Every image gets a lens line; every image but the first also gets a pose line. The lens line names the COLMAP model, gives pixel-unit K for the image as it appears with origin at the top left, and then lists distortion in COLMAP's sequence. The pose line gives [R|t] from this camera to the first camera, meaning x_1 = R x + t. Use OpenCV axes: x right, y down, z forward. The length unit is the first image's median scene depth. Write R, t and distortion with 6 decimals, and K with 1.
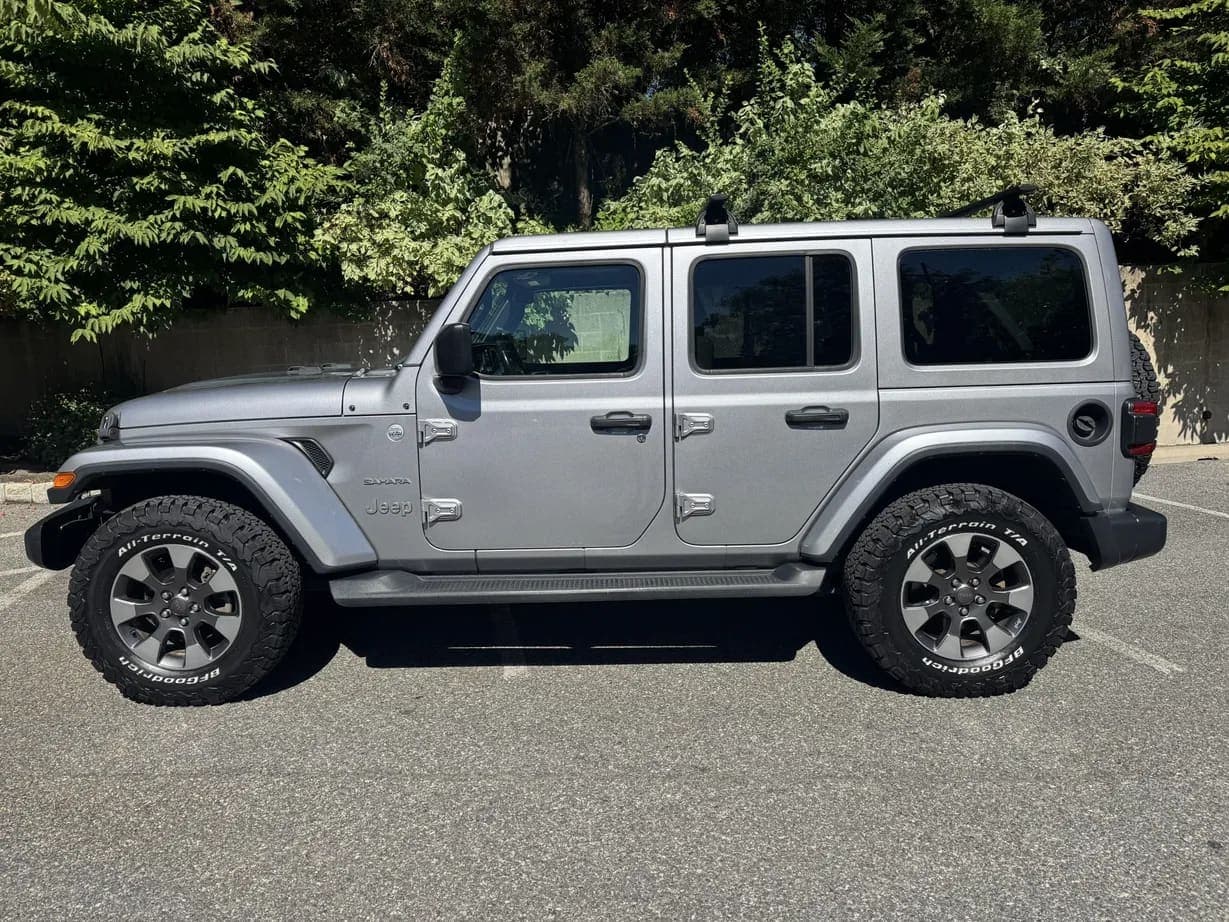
lens RADIAL K [[896.2, 0, 599.6], [0, 896.2, 463.1], [0, 0, 1]] dist [0.034860, -0.044930]
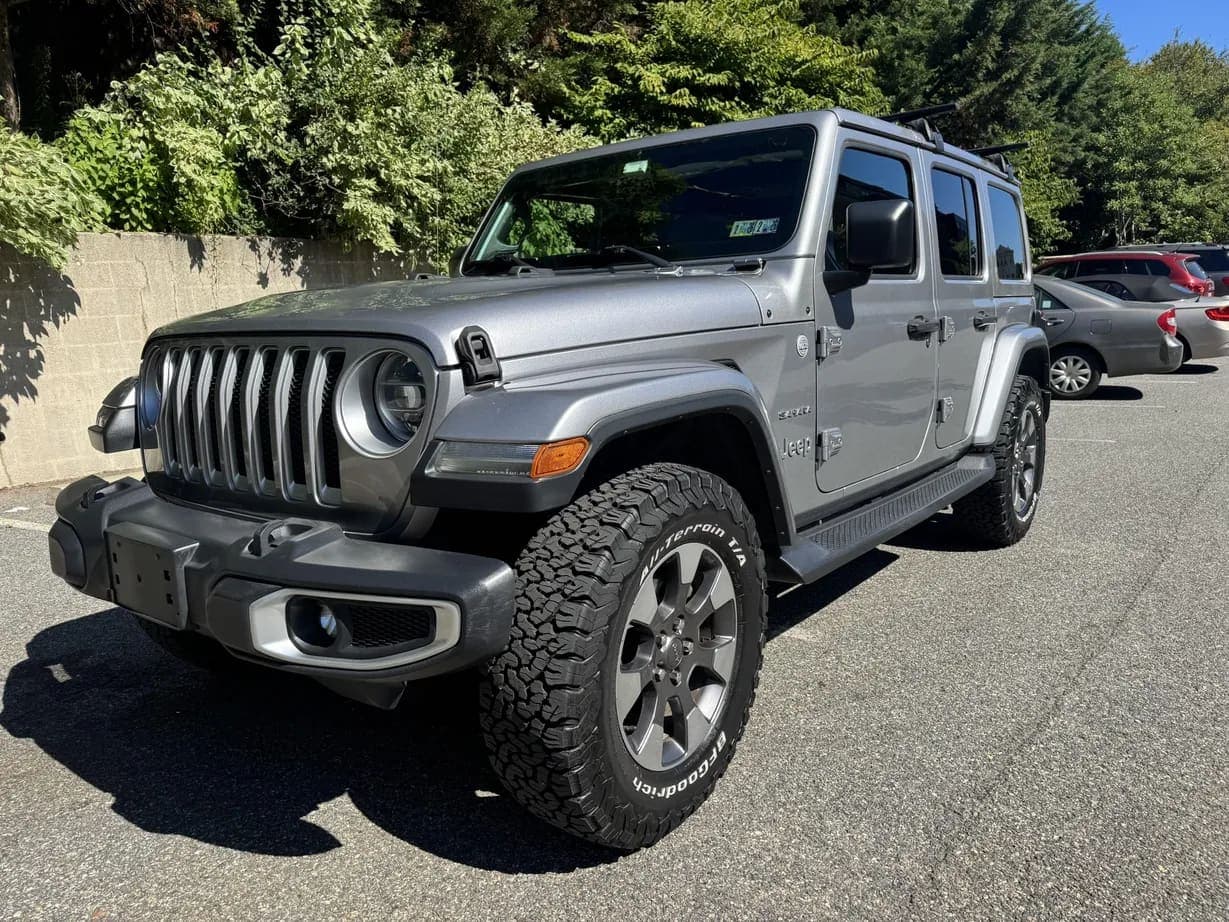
lens RADIAL K [[896.2, 0, 599.6], [0, 896.2, 463.1], [0, 0, 1]] dist [0.034860, -0.044930]
pose [[0.596744, -0.123519, 0.792868, -0.937653], [0.126855, 0.990178, 0.058781, -0.002278], [-0.792341, 0.065502, 0.606552, 0.681521]]
